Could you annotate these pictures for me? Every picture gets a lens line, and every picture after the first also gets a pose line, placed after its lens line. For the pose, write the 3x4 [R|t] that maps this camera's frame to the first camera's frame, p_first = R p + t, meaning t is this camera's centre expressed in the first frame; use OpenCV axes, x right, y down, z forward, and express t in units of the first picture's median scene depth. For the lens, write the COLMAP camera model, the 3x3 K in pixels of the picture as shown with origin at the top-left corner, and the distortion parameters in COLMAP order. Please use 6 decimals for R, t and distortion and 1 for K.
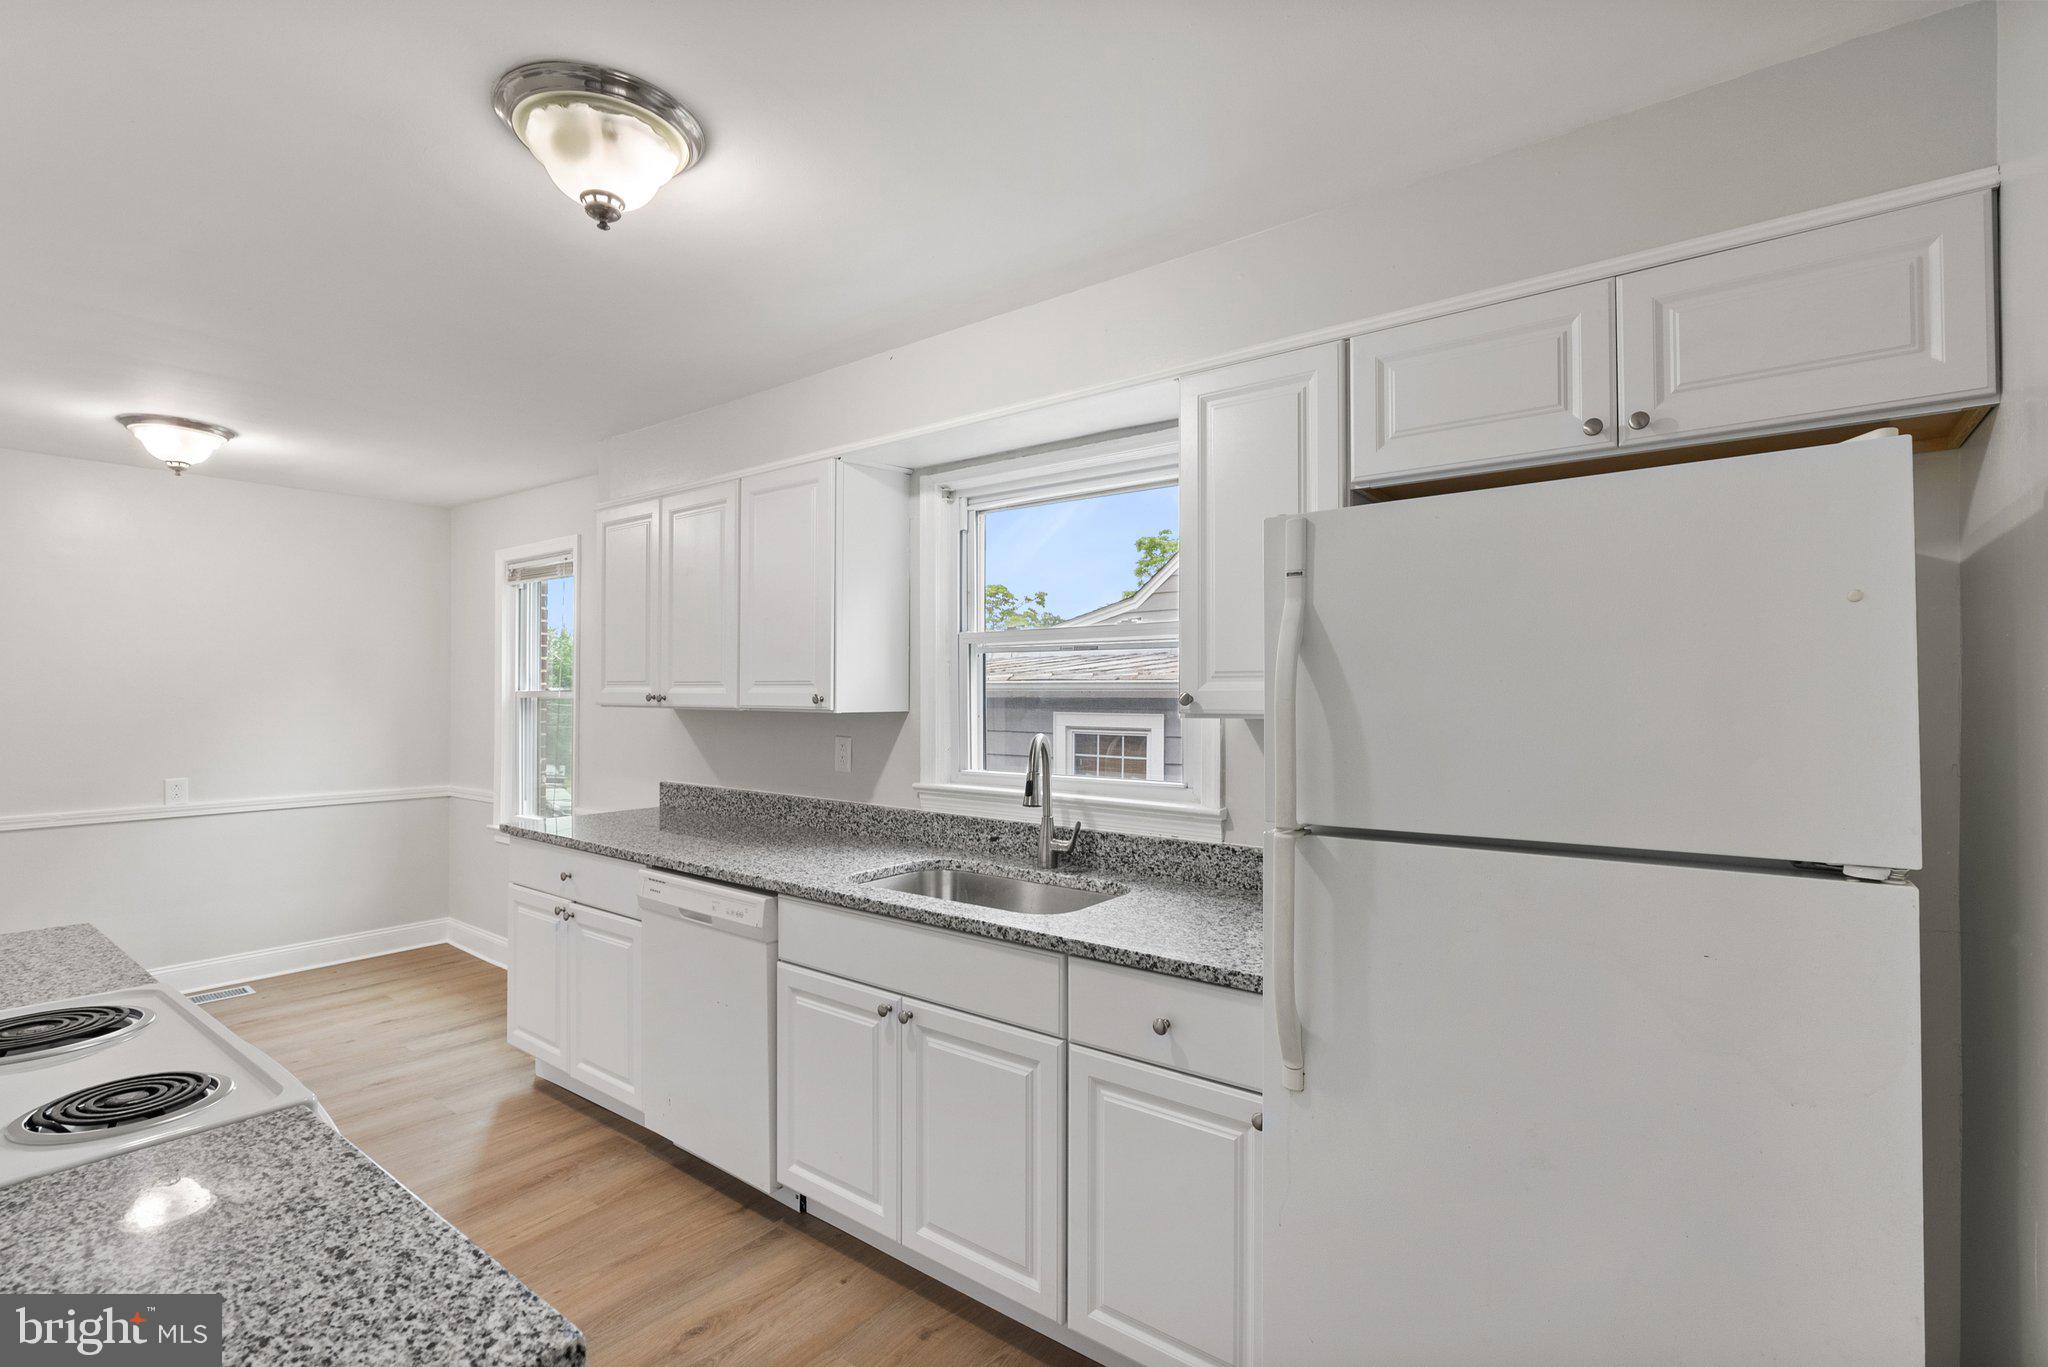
lens RADIAL K [[939.6, 0, 1014.7], [0, 939.6, 690.6], [0, 0, 1]] dist [-0.002275, -0.000041]
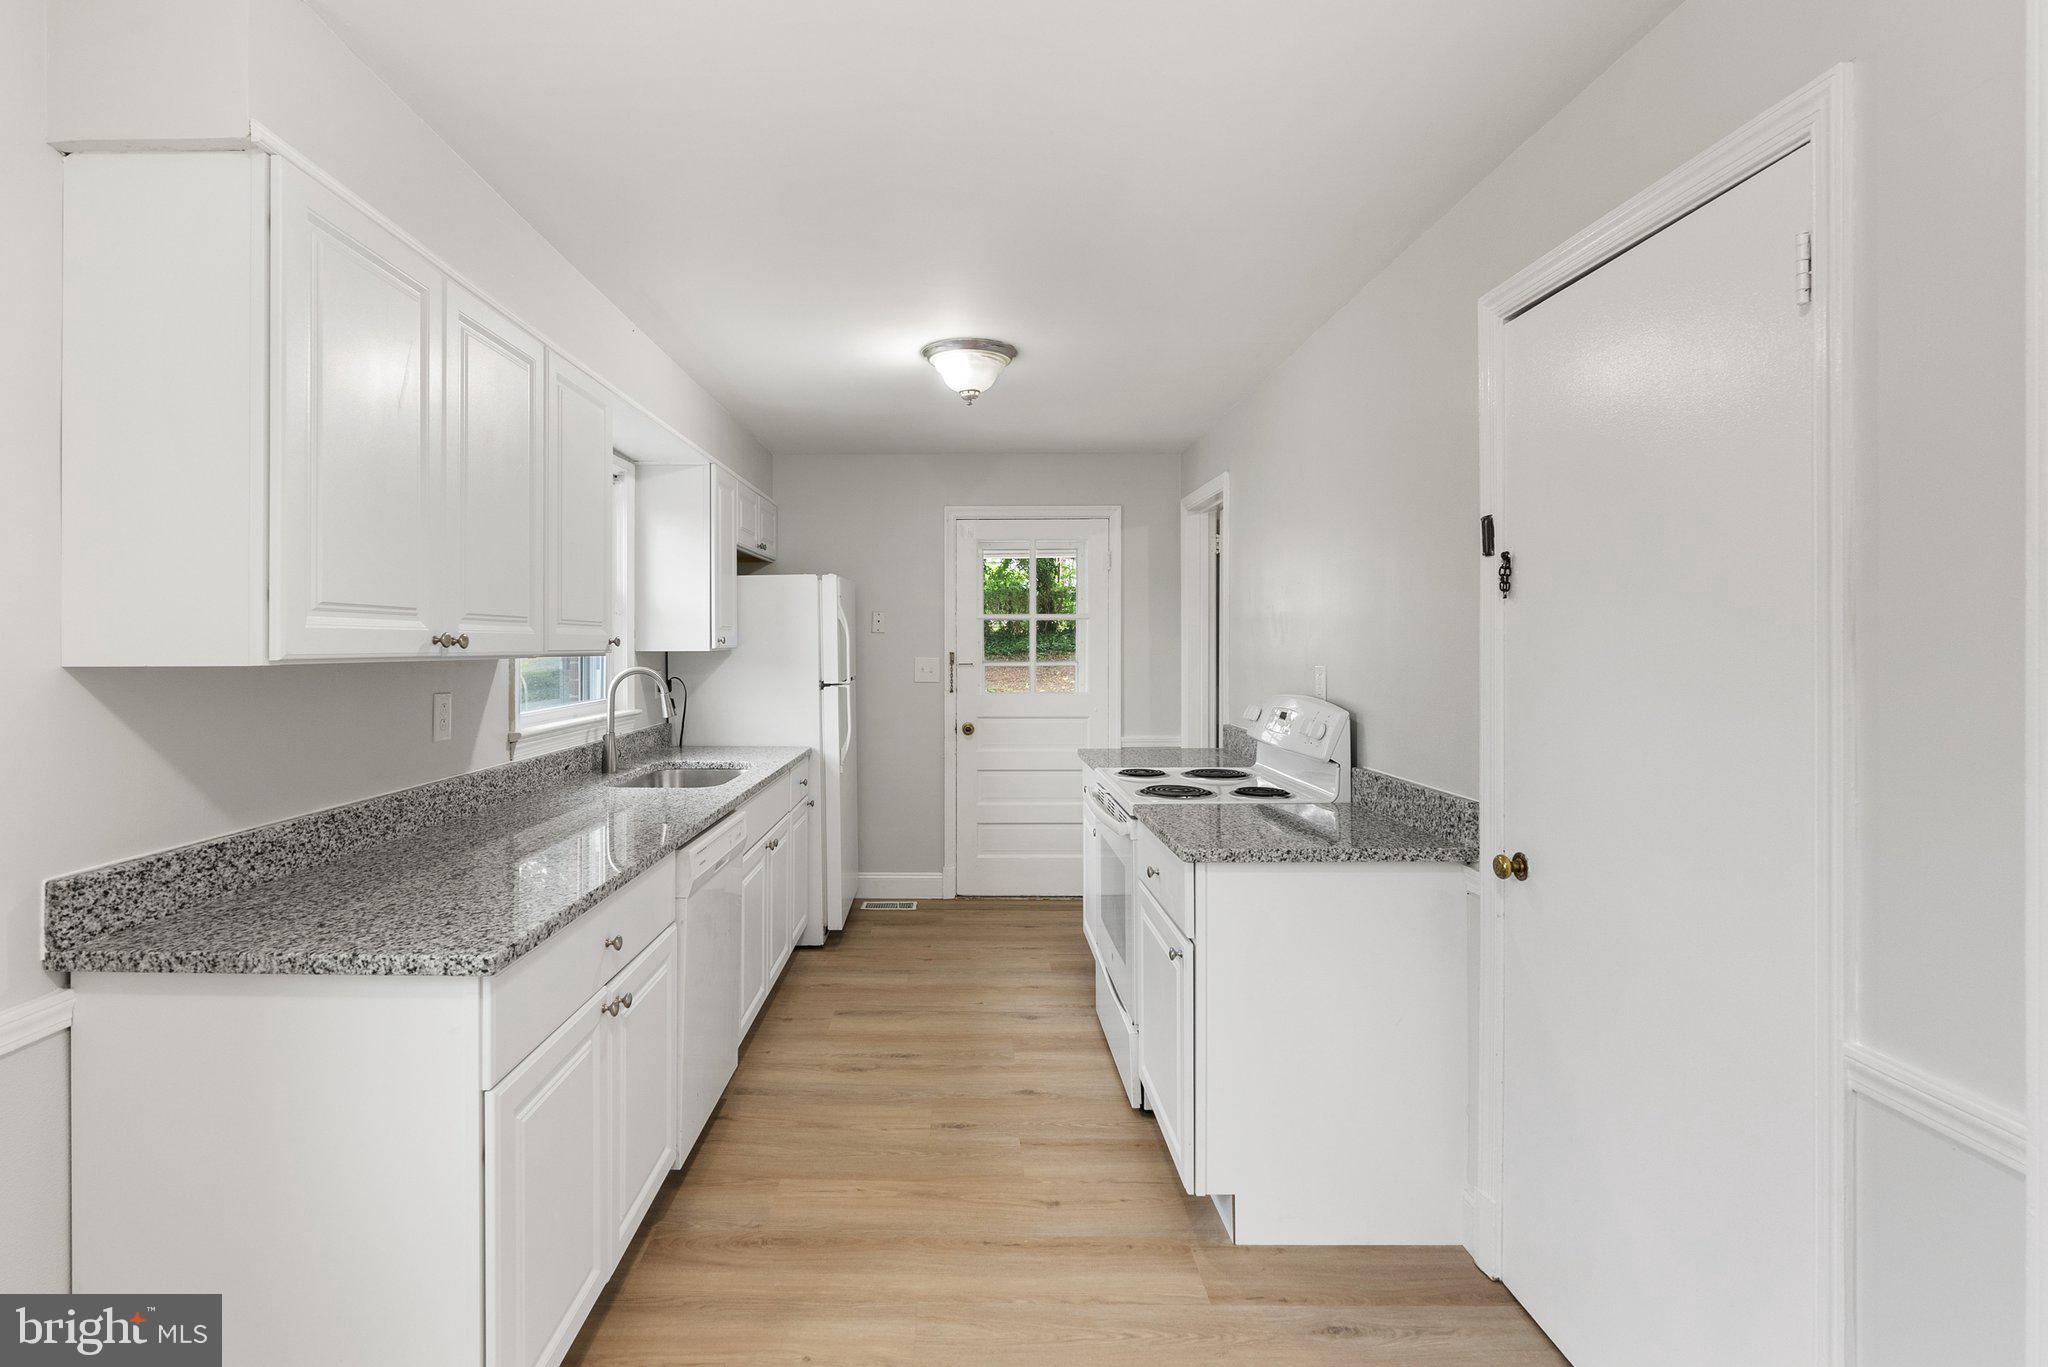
lens RADIAL K [[992.1, 0, 959.4], [0, 992.1, 649.6], [0, 0, 1]] dist [-0.003974, 0.000430]
pose [[-0.612528, -0.006061, 0.790426, -1.096387], [-0.001067, 0.999976, 0.006841, 0.008972], [-0.790448, 0.003347, -0.612520, 1.203224]]
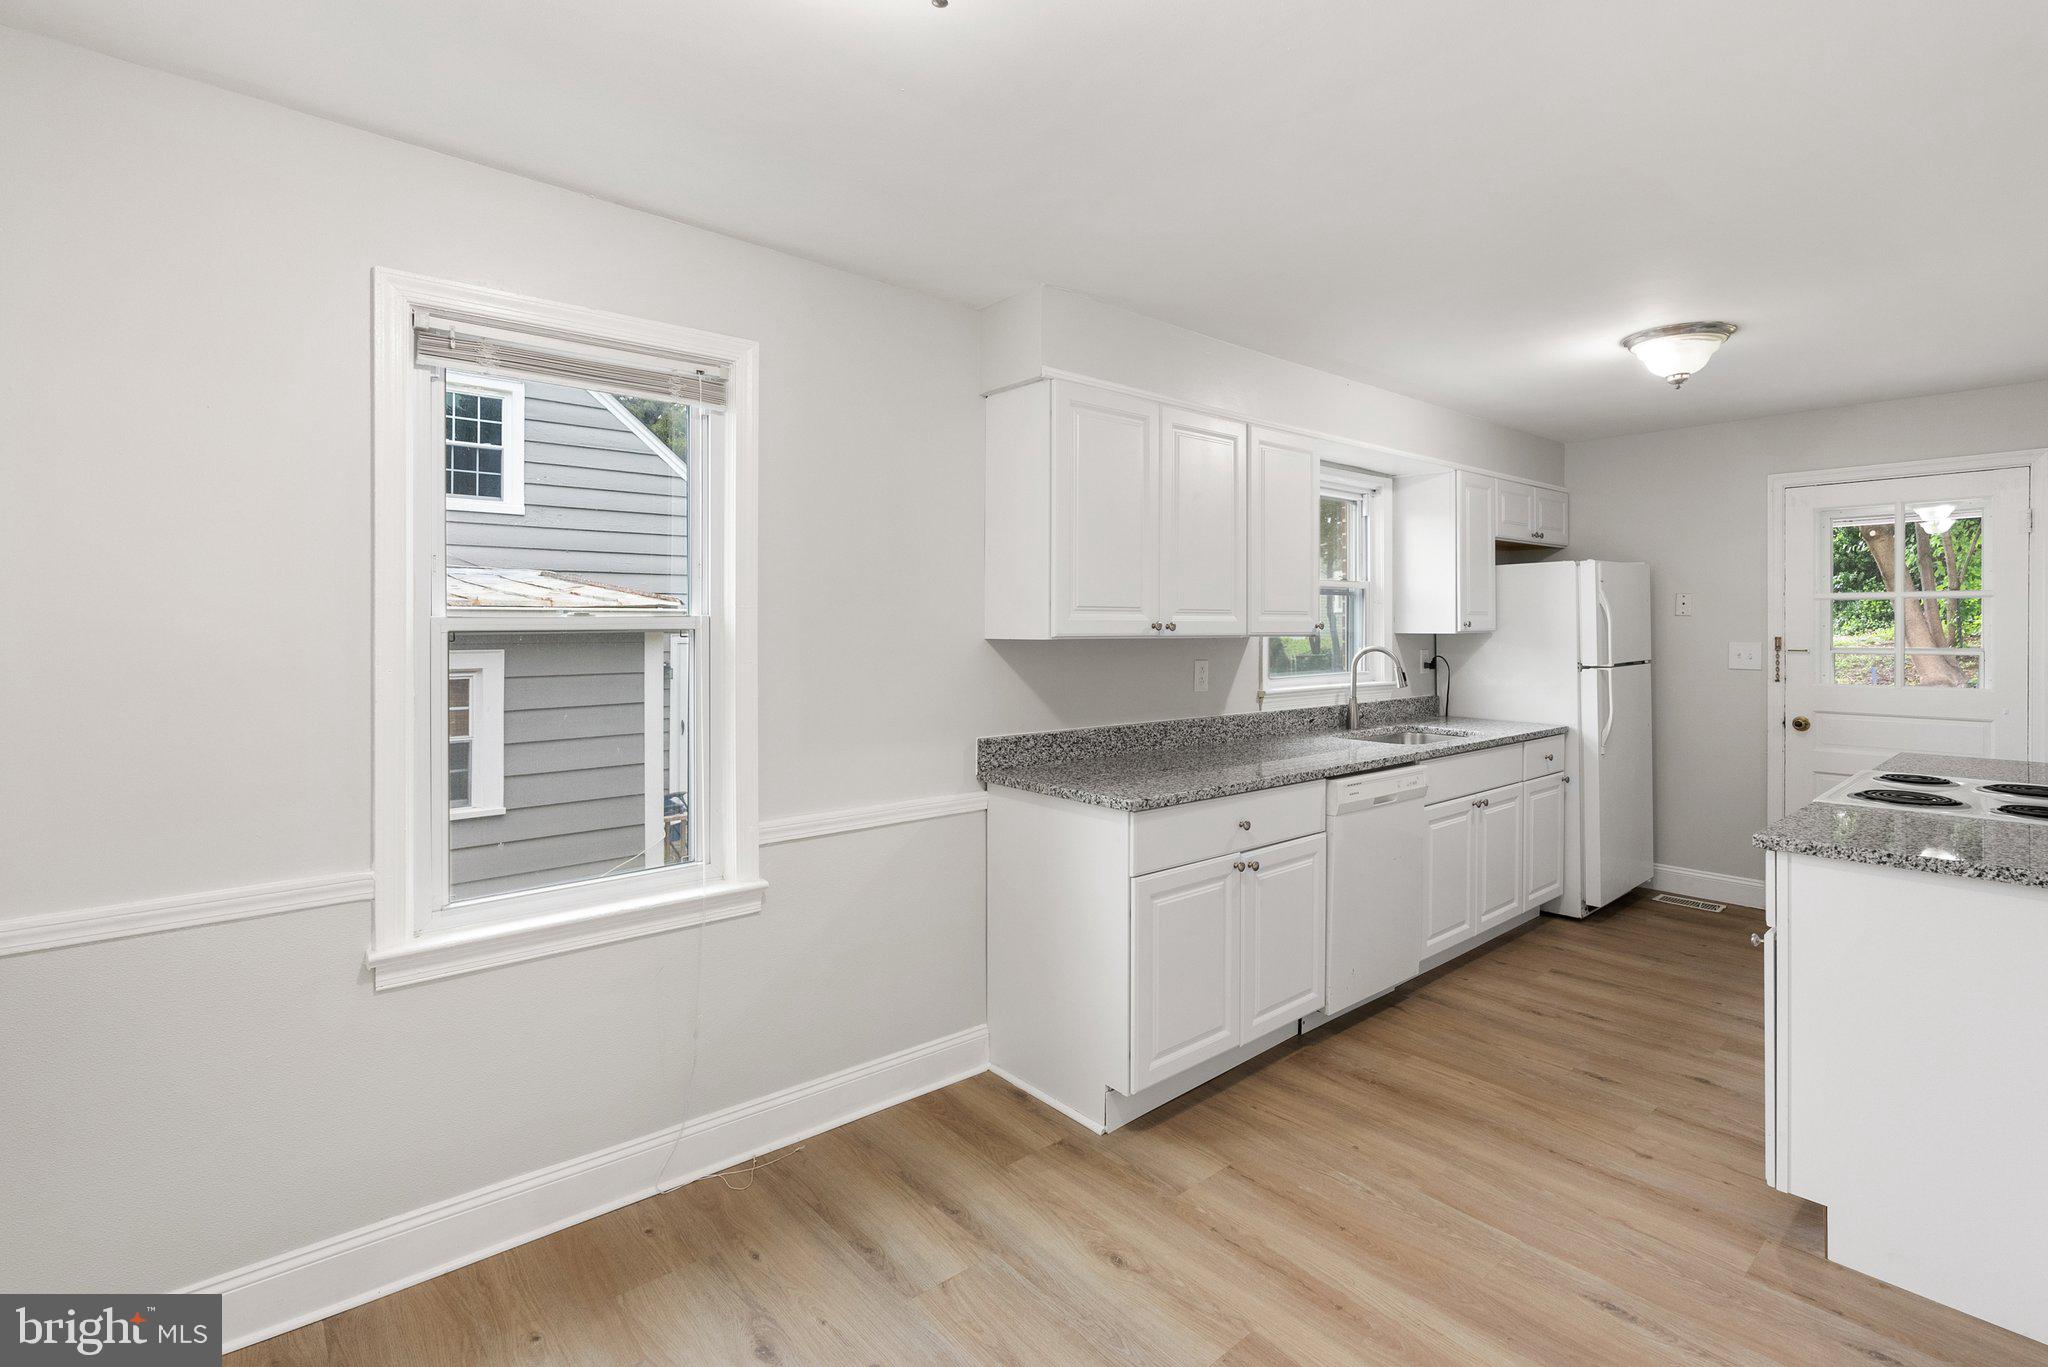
lens RADIAL K [[968.8, 0, 1029.4], [0, 968.8, 632.0], [0, 0, 1]] dist [-0.002080, 0.000473]
pose [[0.189368, -0.009170, 0.981863, -1.417296], [-0.000555, 0.999955, 0.009446, 0.004419], [-0.981906, -0.002334, 0.189354, 1.021736]]
